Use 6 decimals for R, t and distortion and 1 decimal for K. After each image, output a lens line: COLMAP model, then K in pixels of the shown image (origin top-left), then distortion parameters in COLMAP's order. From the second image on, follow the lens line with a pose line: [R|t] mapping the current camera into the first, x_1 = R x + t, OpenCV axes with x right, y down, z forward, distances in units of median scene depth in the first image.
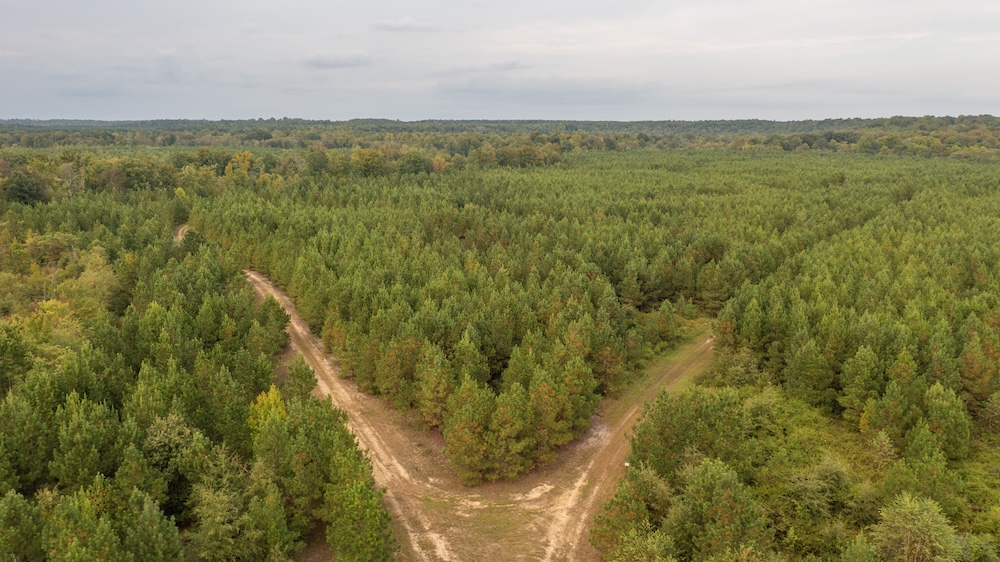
lens RADIAL K [[774.7, 0, 500.0], [0, 774.7, 281.0], [0, 0, 1]] dist [-0.035992, 0.036368]
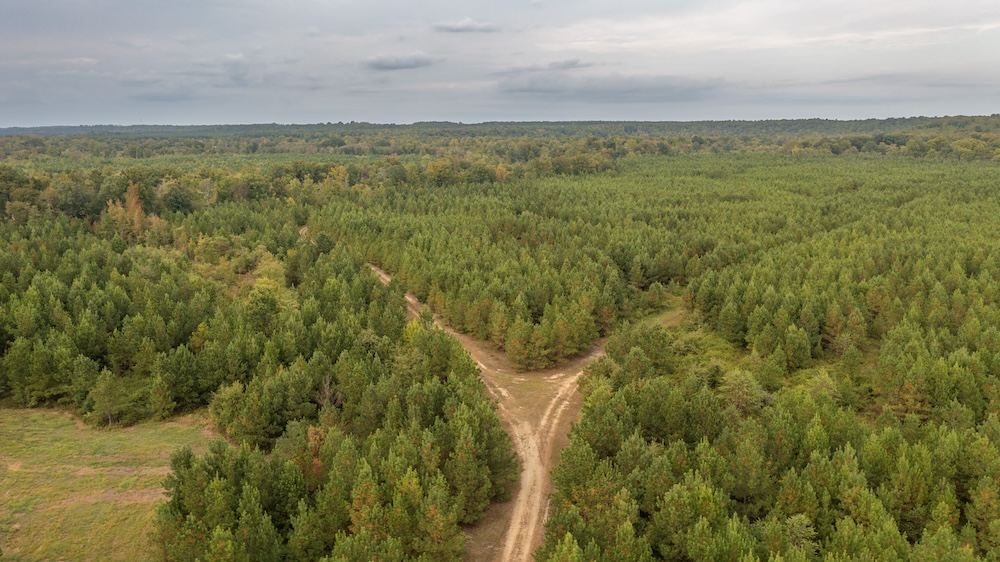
lens RADIAL K [[774.7, 0, 500.0], [0, 774.7, 281.0], [0, 0, 1]] dist [-0.035992, 0.036368]
pose [[0.996935, 0.004067, -0.078126, 0.015852], [-0.004046, 0.999992, 0.000432, 0.011454], [0.078127, -0.000114, 0.996943, -0.230434]]
